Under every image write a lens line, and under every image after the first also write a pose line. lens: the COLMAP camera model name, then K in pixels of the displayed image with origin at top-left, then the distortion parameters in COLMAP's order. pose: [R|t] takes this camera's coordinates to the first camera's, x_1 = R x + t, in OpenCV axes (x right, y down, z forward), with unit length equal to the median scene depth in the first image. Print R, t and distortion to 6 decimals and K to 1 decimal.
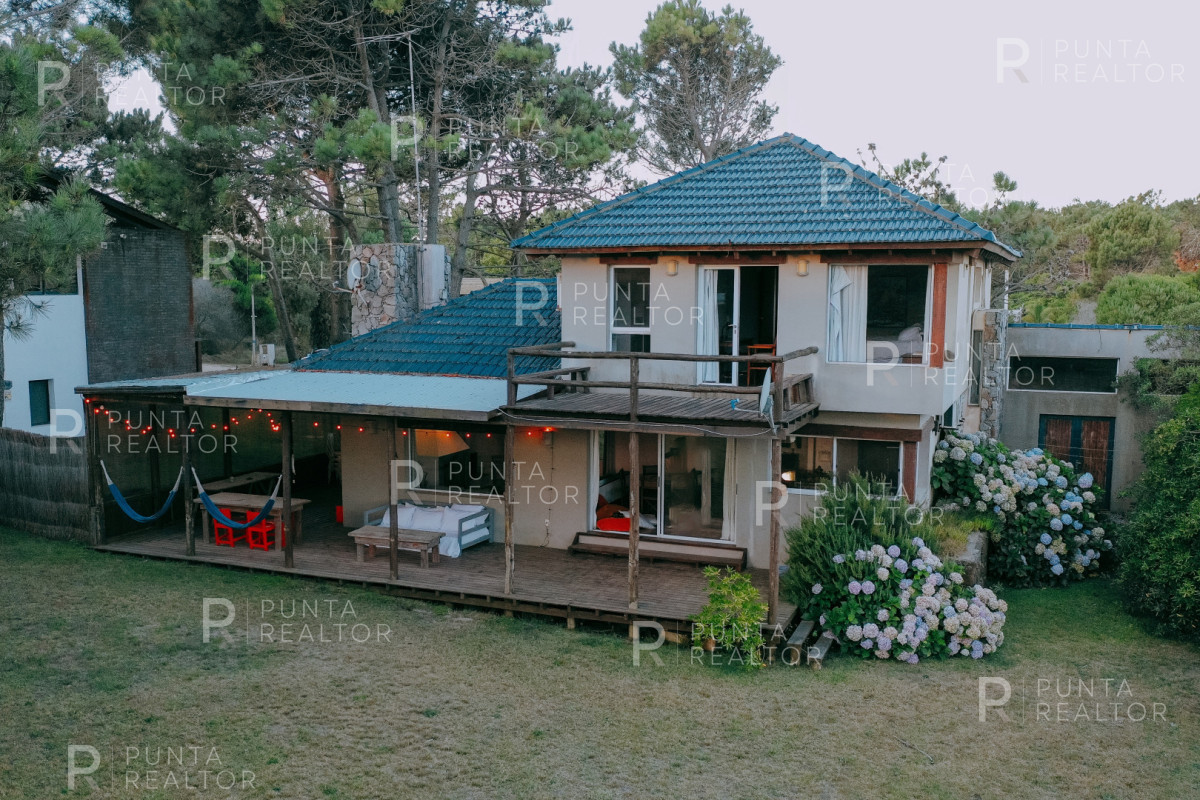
lens RADIAL K [[1128.1, 0, 588.8], [0, 1128.1, 432.8], [0, 0, 1]] dist [0.000049, 0.007864]
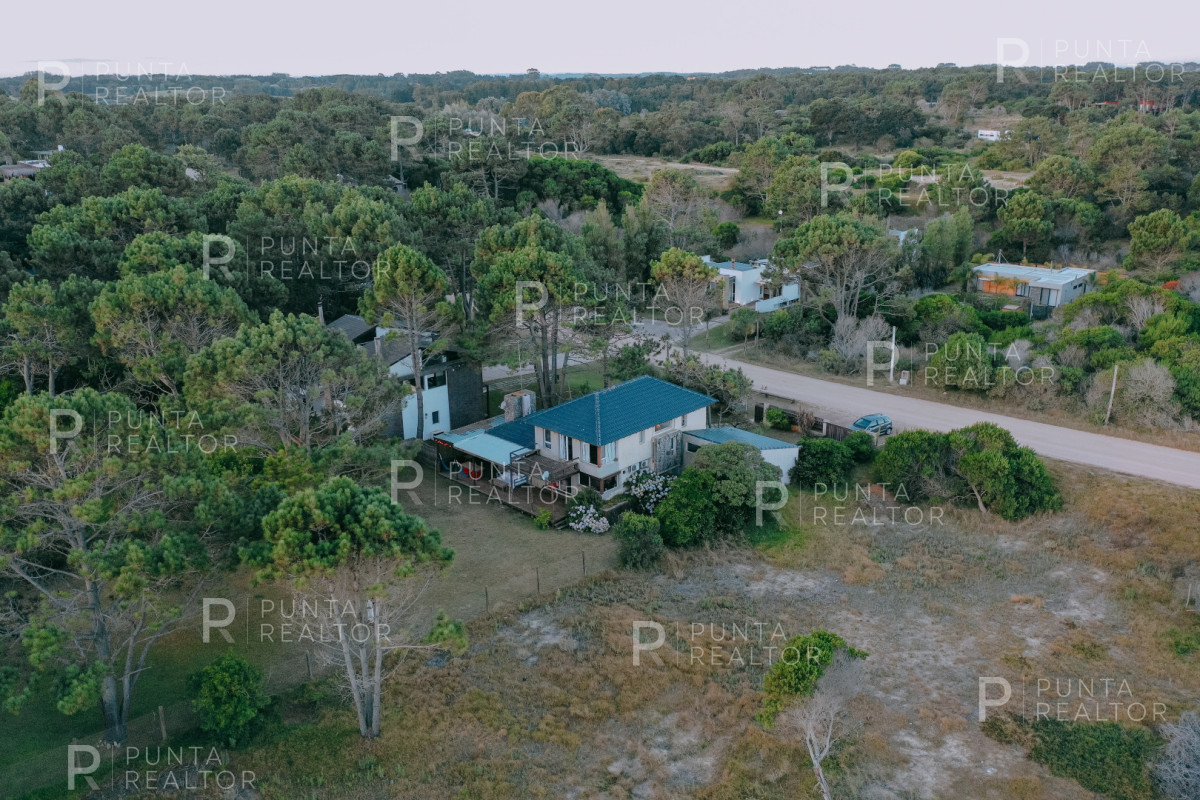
lens RADIAL K [[966.0, 0, 600.0], [0, 966.0, 400.0], [0, 0, 1]] dist [0.008628, 0.005838]
pose [[0.927335, 0.097757, -0.361238, 1.485897], [-0.030044, 0.981611, 0.188515, -0.923935], [0.373023, -0.163963, 0.913219, -2.145537]]
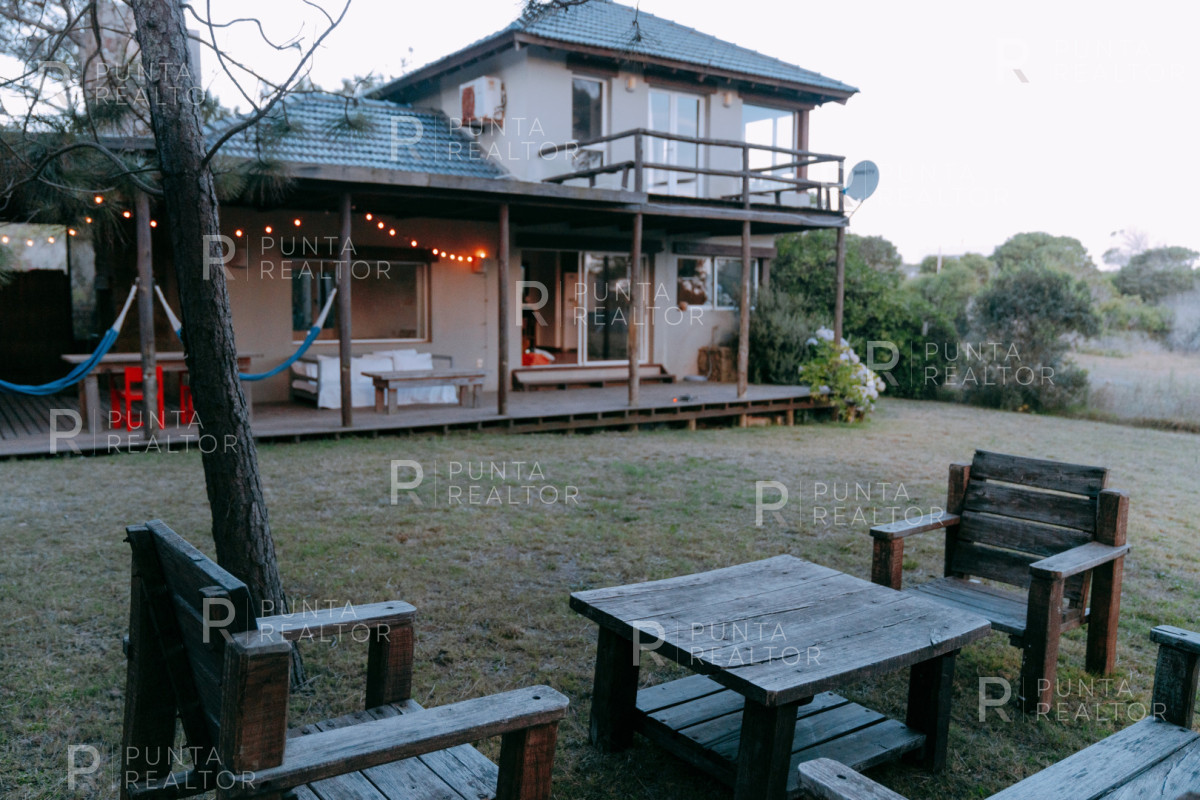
lens RADIAL K [[966.0, 0, 600.0], [0, 966.0, 400.0], [0, 0, 1]] dist [0.008628, 0.005838]
pose [[0.538949, -0.088164, 0.837712, -0.677283], [0.107095, 0.993609, 0.035671, 0.099698], [-0.835503, 0.070490, 0.544946, 0.559958]]
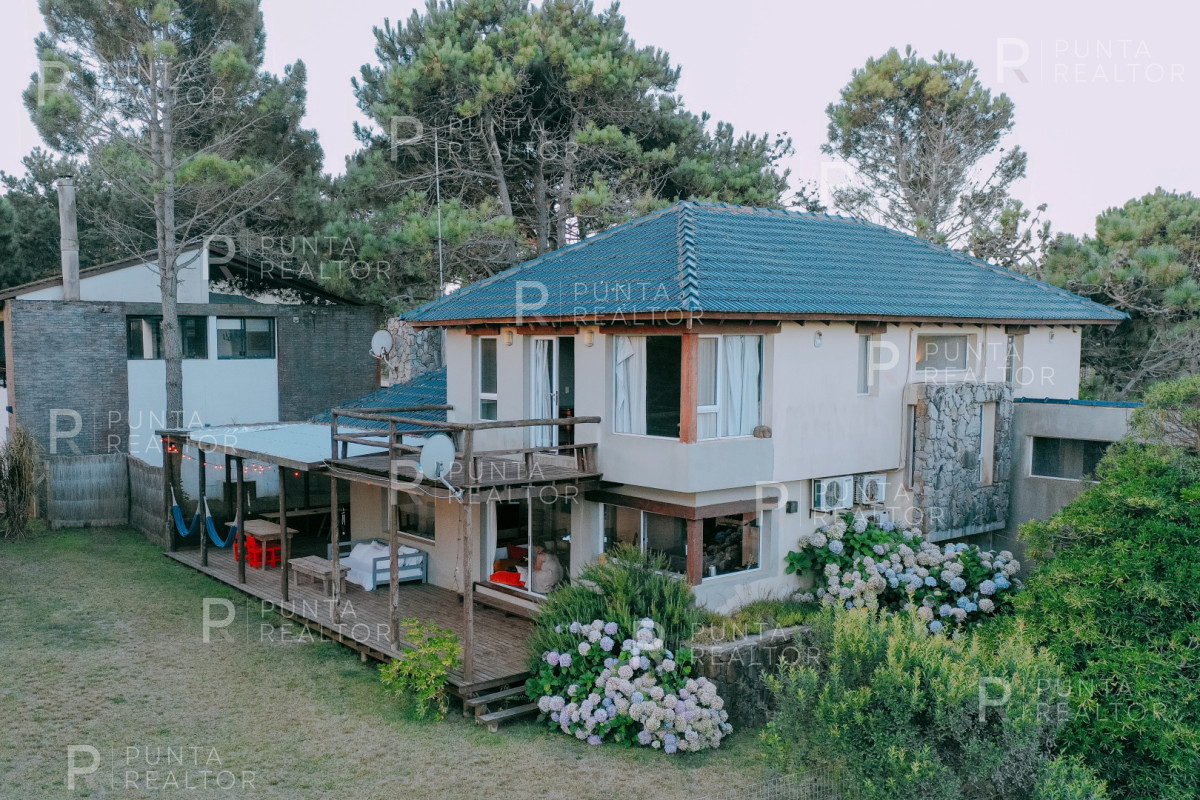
lens RADIAL K [[1087.8, 0, 527.8], [0, 1087.8, 446.7], [0, 0, 1]] dist [0.007970, 0.005865]
pose [[0.864023, 0.045825, -0.501363, 0.594870], [-0.064612, 0.997707, -0.020158, -0.024691], [0.499290, 0.049811, 0.865002, 0.126771]]
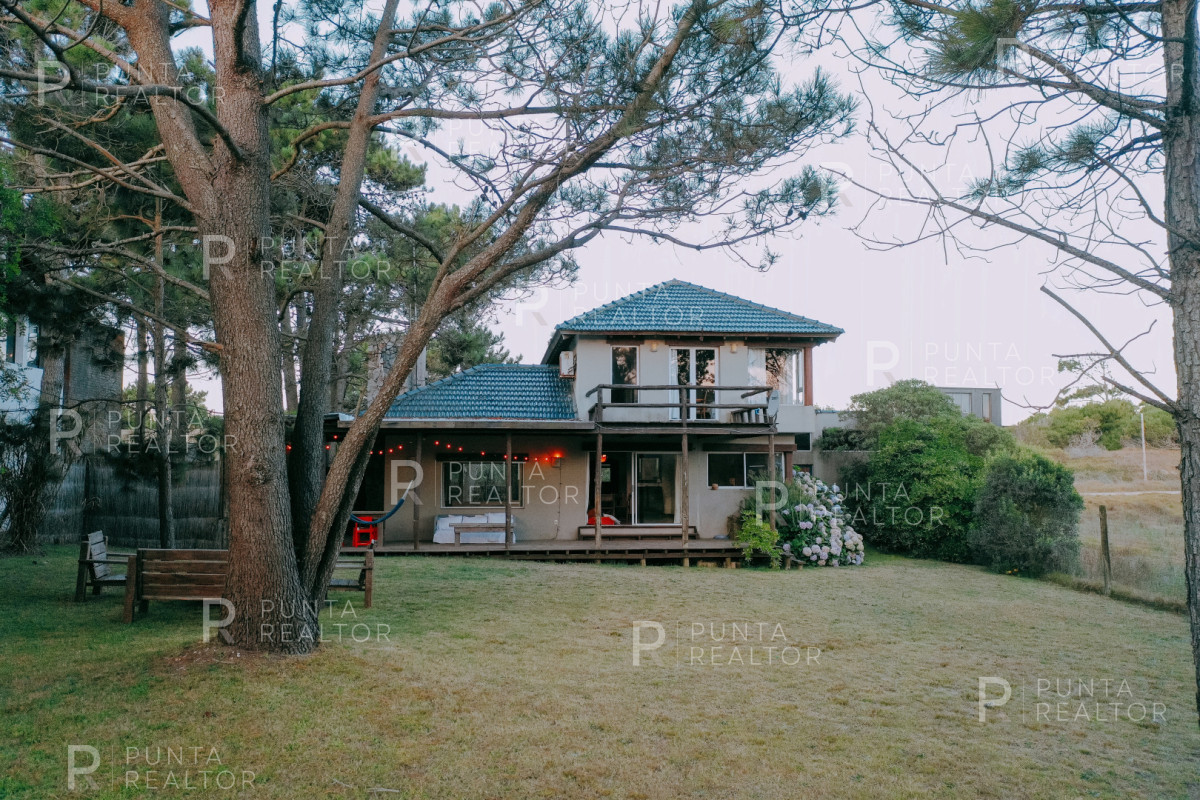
lens RADIAL K [[948.4, 0, 600.0], [0, 948.4, 400.0], [0, 0, 1]] dist [0.006983, 0.007833]
pose [[0.875115, 0.033257, 0.482771, -0.629699], [0.067244, 0.979600, -0.189375, 0.174625], [-0.479221, 0.198188, 0.855026, -0.100339]]
